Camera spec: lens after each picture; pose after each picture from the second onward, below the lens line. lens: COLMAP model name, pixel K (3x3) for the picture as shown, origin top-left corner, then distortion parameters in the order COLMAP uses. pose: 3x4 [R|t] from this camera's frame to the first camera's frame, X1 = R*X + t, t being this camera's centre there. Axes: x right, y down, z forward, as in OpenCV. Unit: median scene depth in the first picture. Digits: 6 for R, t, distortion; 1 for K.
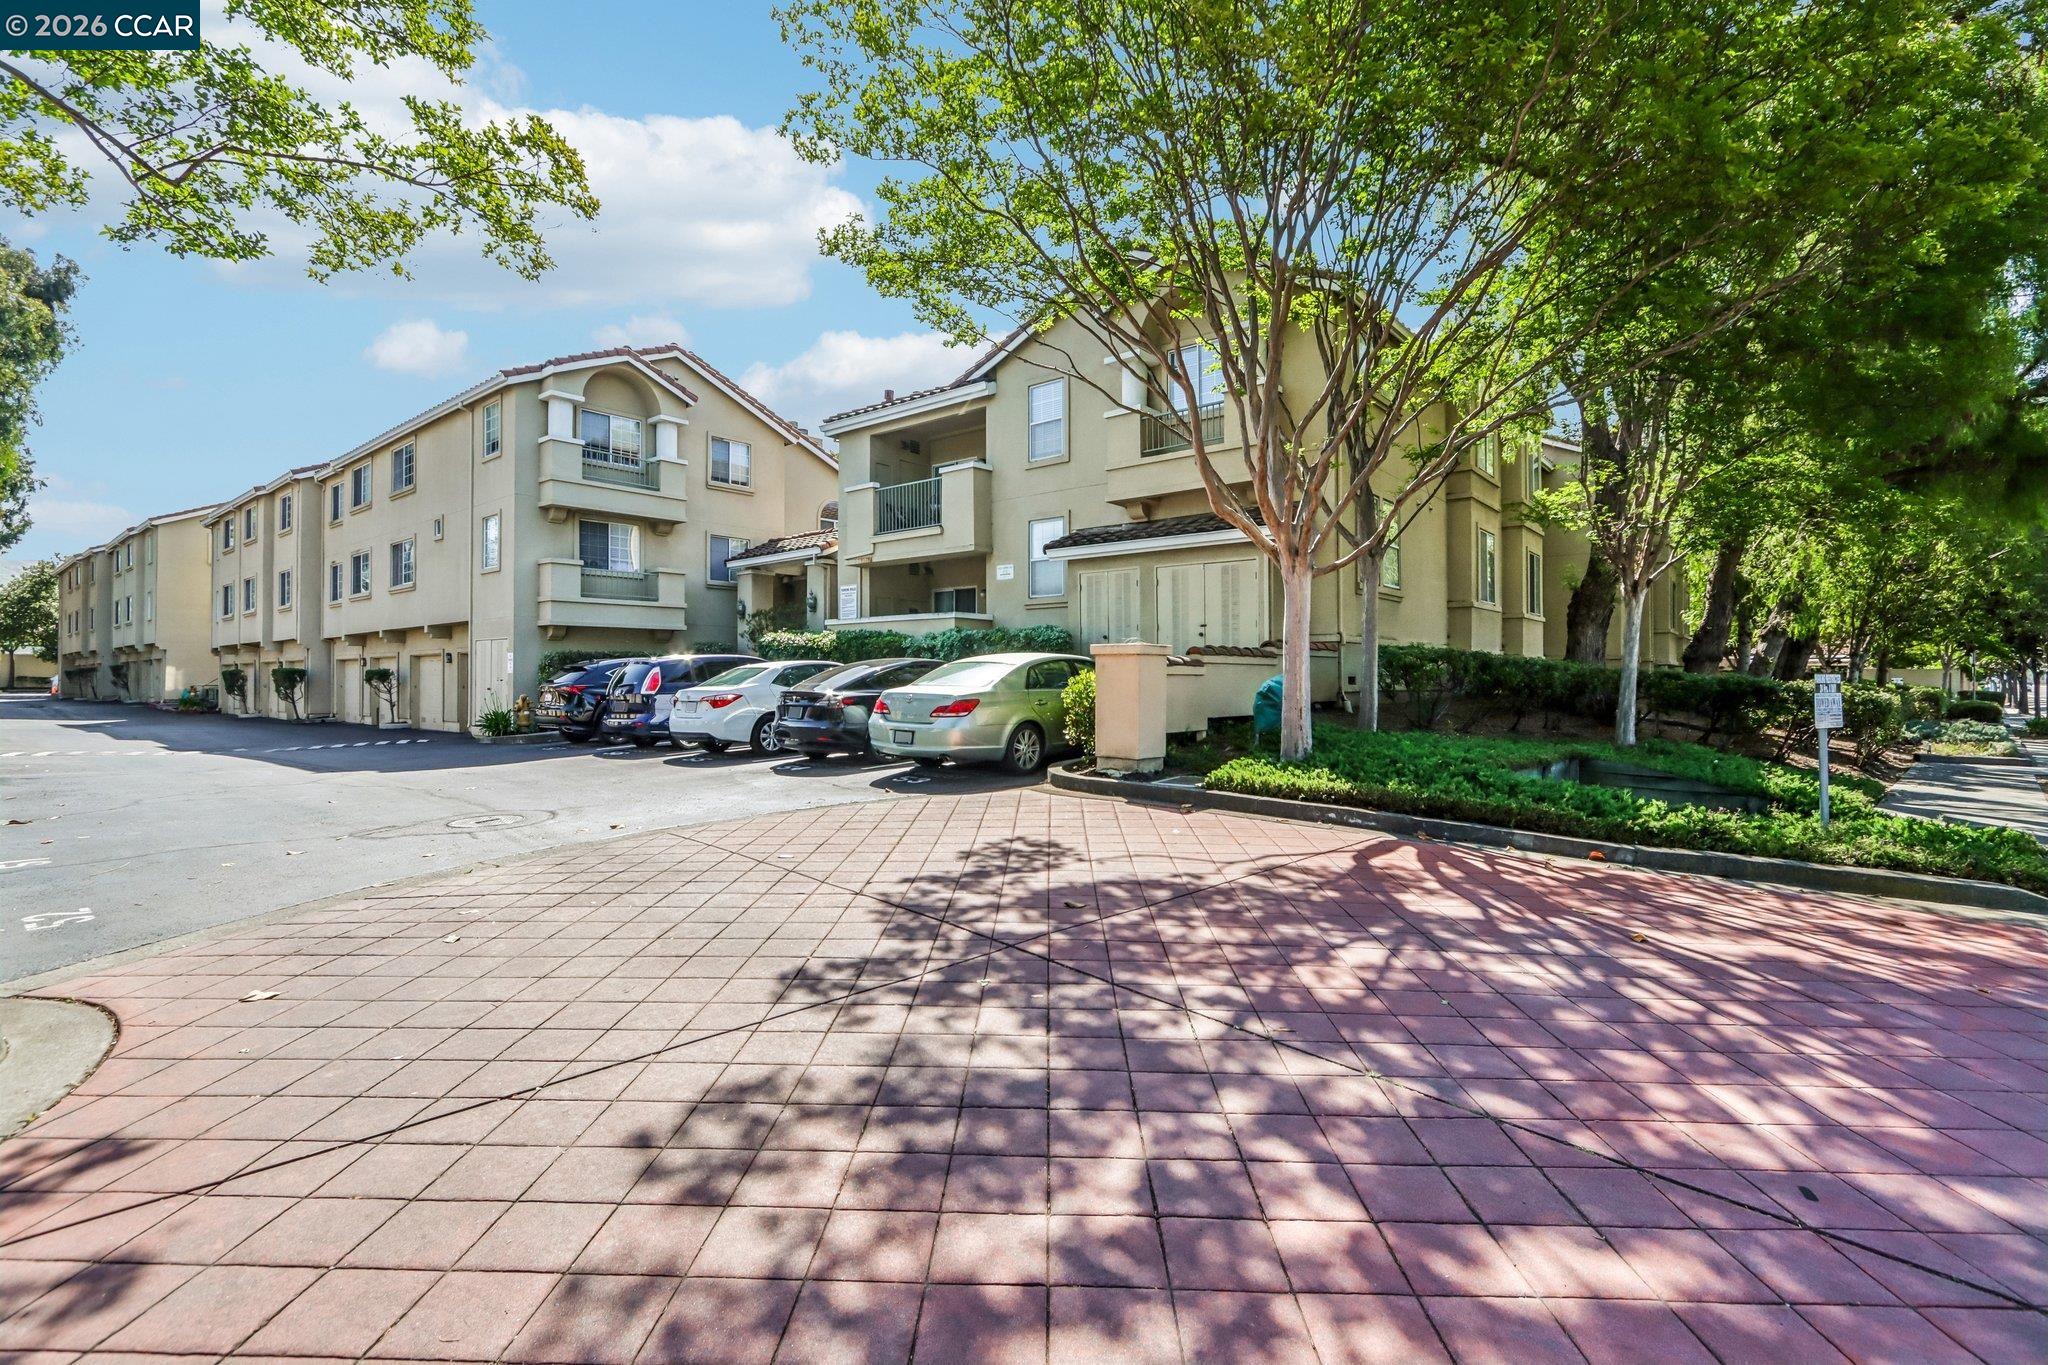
lens RADIAL K [[940.9, 0, 1037.4], [0, 940.9, 667.9], [0, 0, 1]] dist [-0.016569, 0.004479]
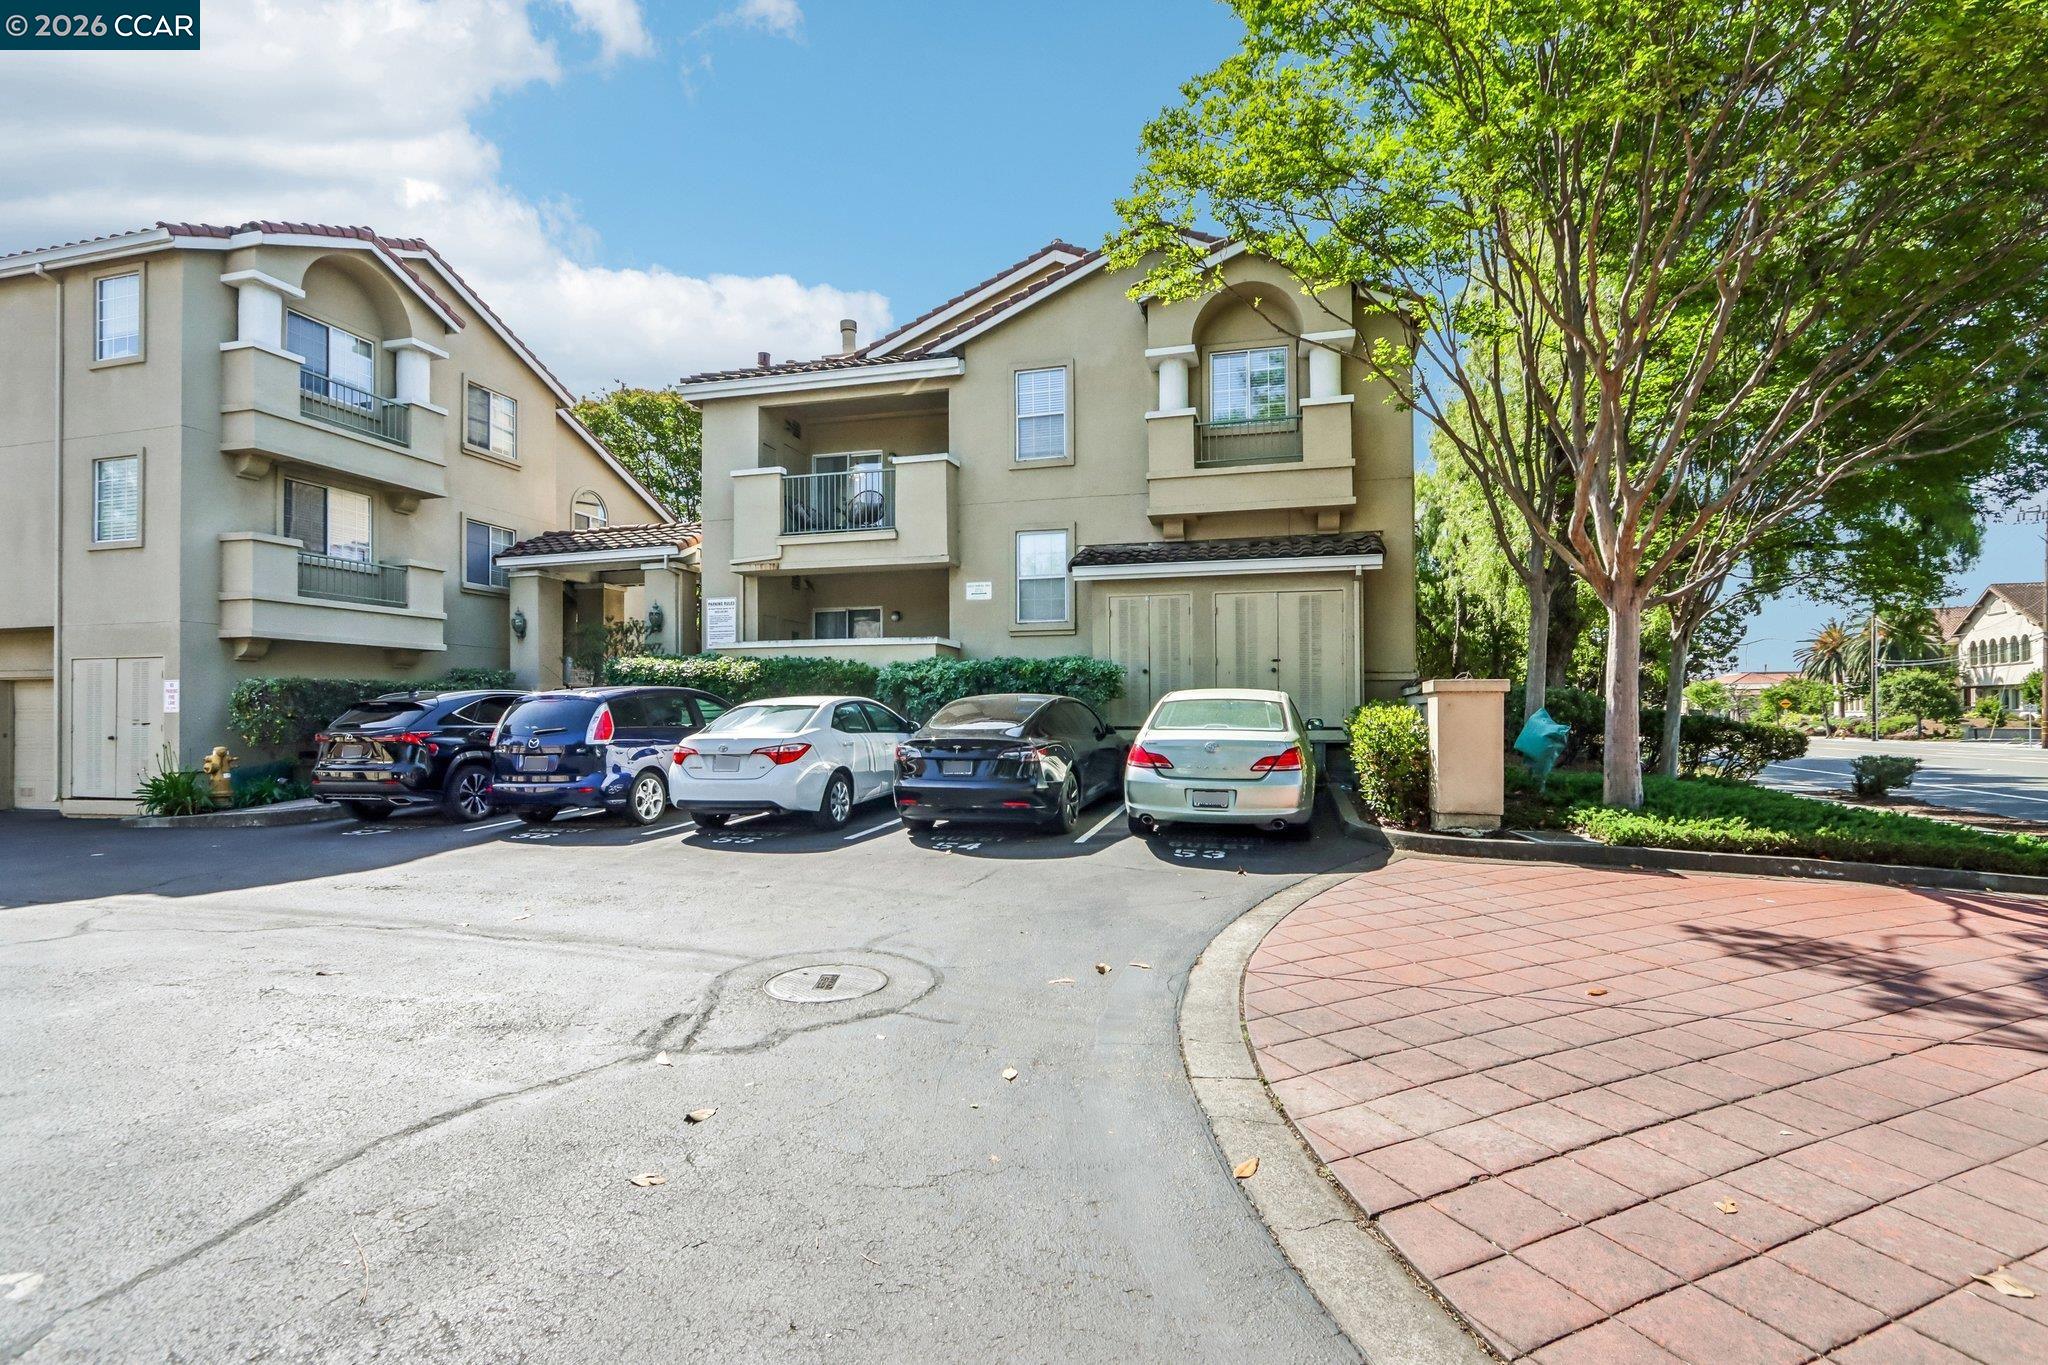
lens RADIAL K [[952.2, 0, 1026.9], [0, 952.2, 709.7], [0, 0, 1]] dist [-0.016344, -0.000316]
pose [[0.906674, 0.001504, 0.421829, -0.308308], [-0.002785, 0.999993, 0.002420, 0.000541], [-0.421822, -0.003369, 0.906672, 0.193705]]
